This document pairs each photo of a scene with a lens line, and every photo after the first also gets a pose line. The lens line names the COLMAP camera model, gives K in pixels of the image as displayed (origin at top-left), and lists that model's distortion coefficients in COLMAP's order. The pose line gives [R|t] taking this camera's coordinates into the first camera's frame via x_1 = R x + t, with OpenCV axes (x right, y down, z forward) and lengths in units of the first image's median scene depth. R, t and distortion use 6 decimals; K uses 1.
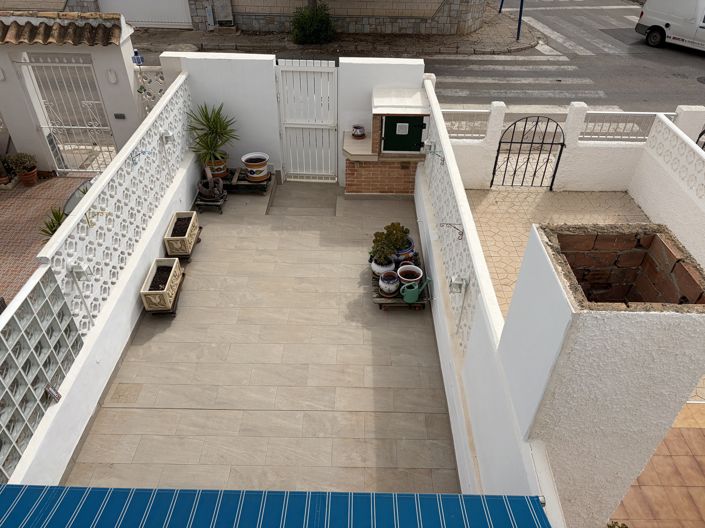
lens RADIAL K [[533.5, 0, 352.5], [0, 533.5, 264.0], [0, 0, 1]] dist [0.057235, -0.064427]
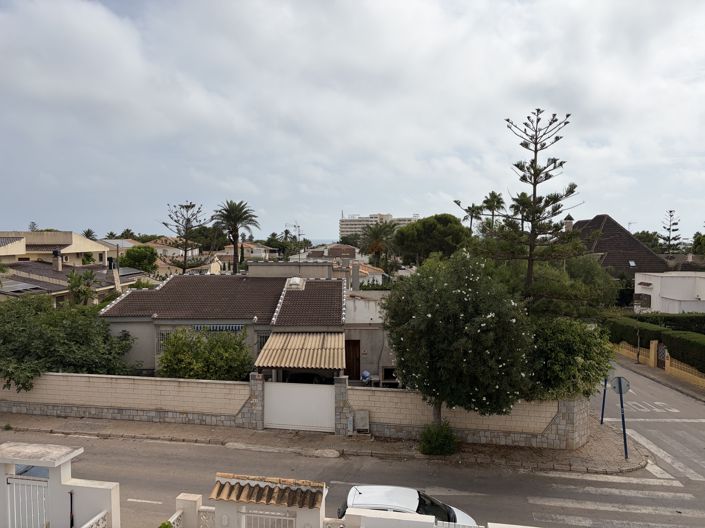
lens RADIAL K [[533.5, 0, 352.5], [0, 533.5, 264.0], [0, 0, 1]] dist [0.057235, -0.064427]
pose [[0.986909, -0.004038, -0.161227, -0.133970], [-0.089364, 0.818497, -0.567517, -0.147311], [0.134255, 0.574496, 0.807422, -0.388950]]
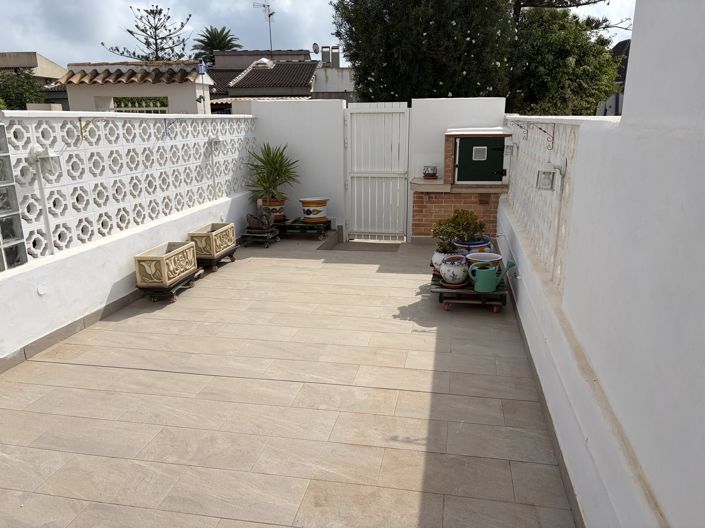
lens RADIAL K [[531.9, 0, 354.5], [0, 531.9, 263.1], [0, 0, 1]] dist [0.048417, -0.002986]
pose [[0.983266, 0.021961, -0.180846, 0.054107], [-0.092483, 0.915448, -0.391666, 0.265244], [0.156954, 0.401837, 0.902160, 0.261817]]
